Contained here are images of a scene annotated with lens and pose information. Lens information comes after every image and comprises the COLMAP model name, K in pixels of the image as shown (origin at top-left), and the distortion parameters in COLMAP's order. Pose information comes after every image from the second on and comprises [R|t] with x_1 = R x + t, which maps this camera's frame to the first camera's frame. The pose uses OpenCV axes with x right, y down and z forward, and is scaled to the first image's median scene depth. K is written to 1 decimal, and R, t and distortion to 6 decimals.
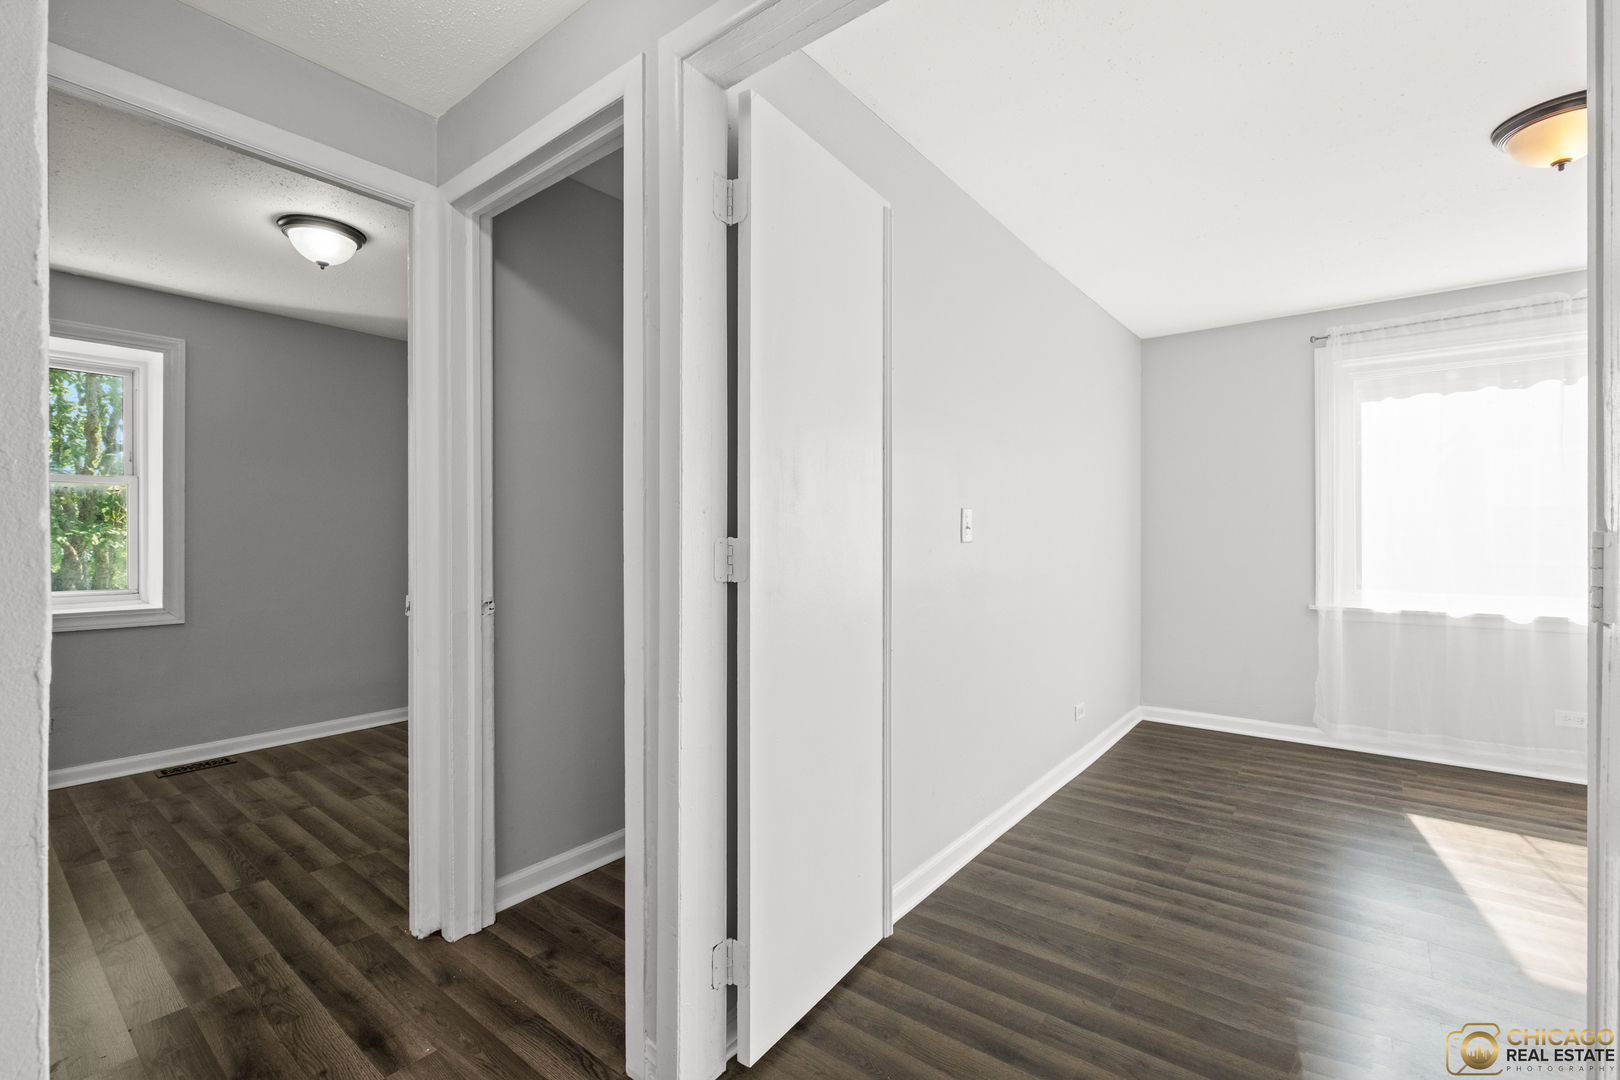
lens RADIAL K [[713.9, 0, 808.0], [0, 713.9, 530.5], [0, 0, 1]] dist [-0.004996, -0.000263]
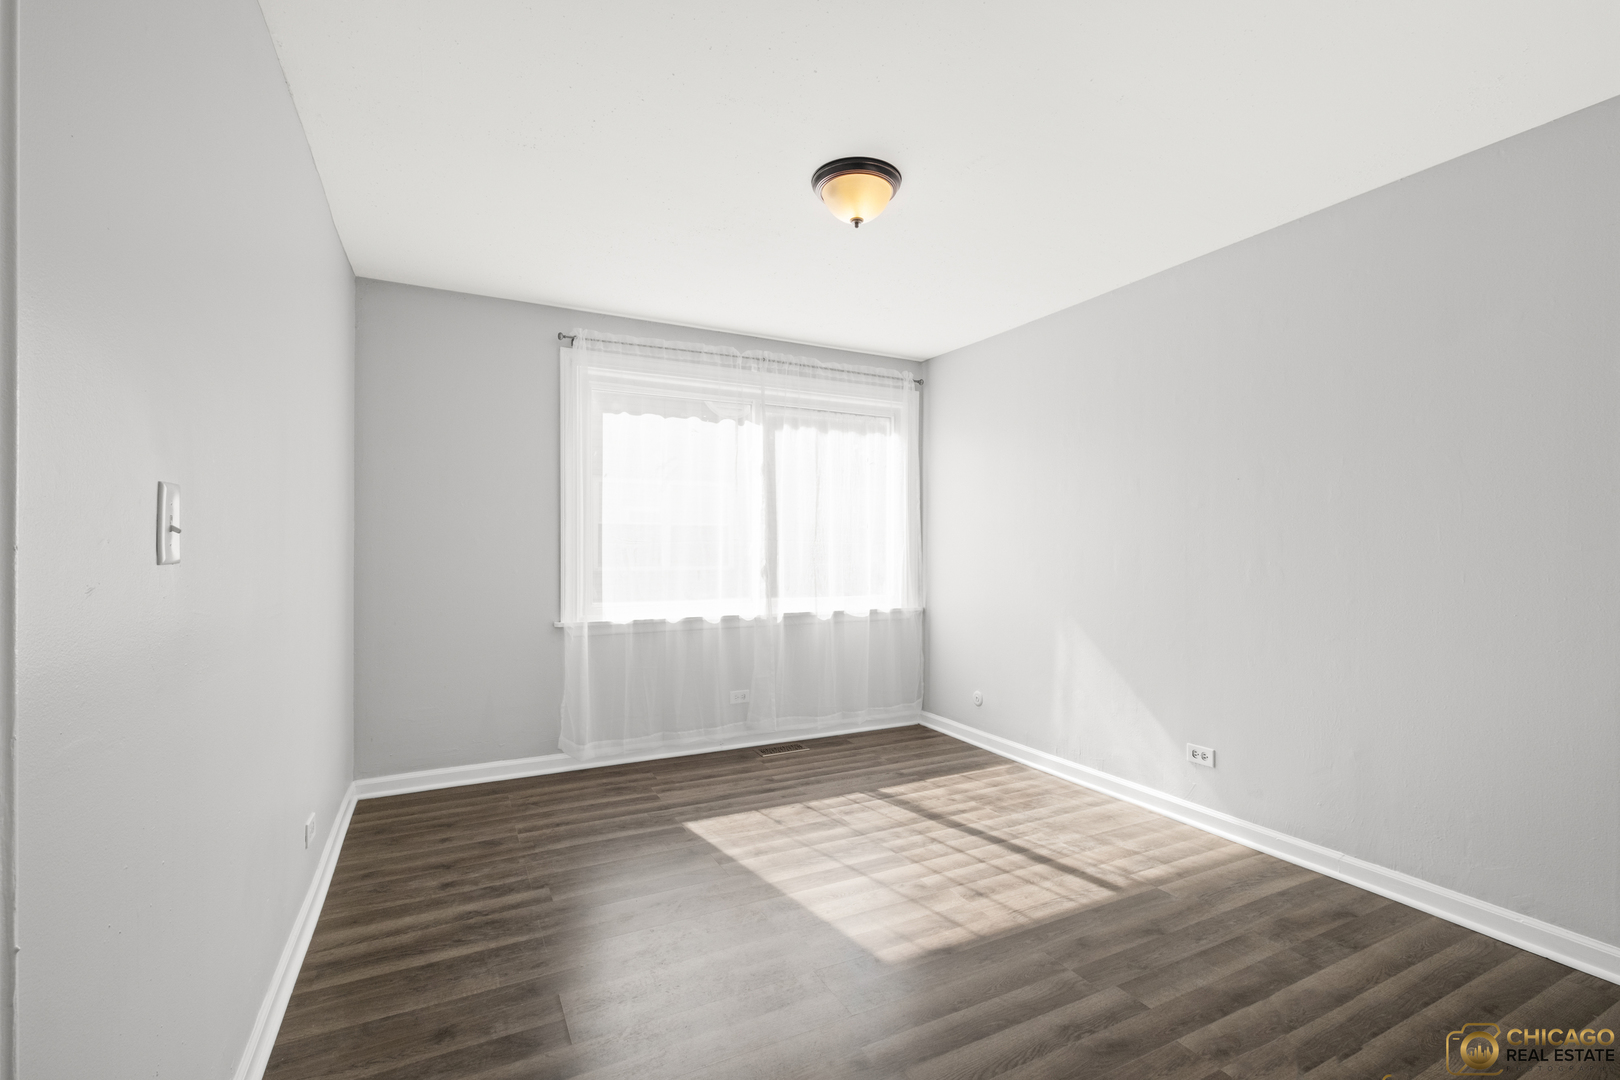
lens RADIAL K [[713.9, 0, 810.0], [0, 713.9, 548.4], [0, 0, 1]] dist [-0.004996, -0.000263]
pose [[0.409961, 0.000496, 0.912103, -0.006722], [-0.009290, 0.999950, 0.003632, 0.001888], [-0.912056, -0.009962, 0.409945, 0.360079]]
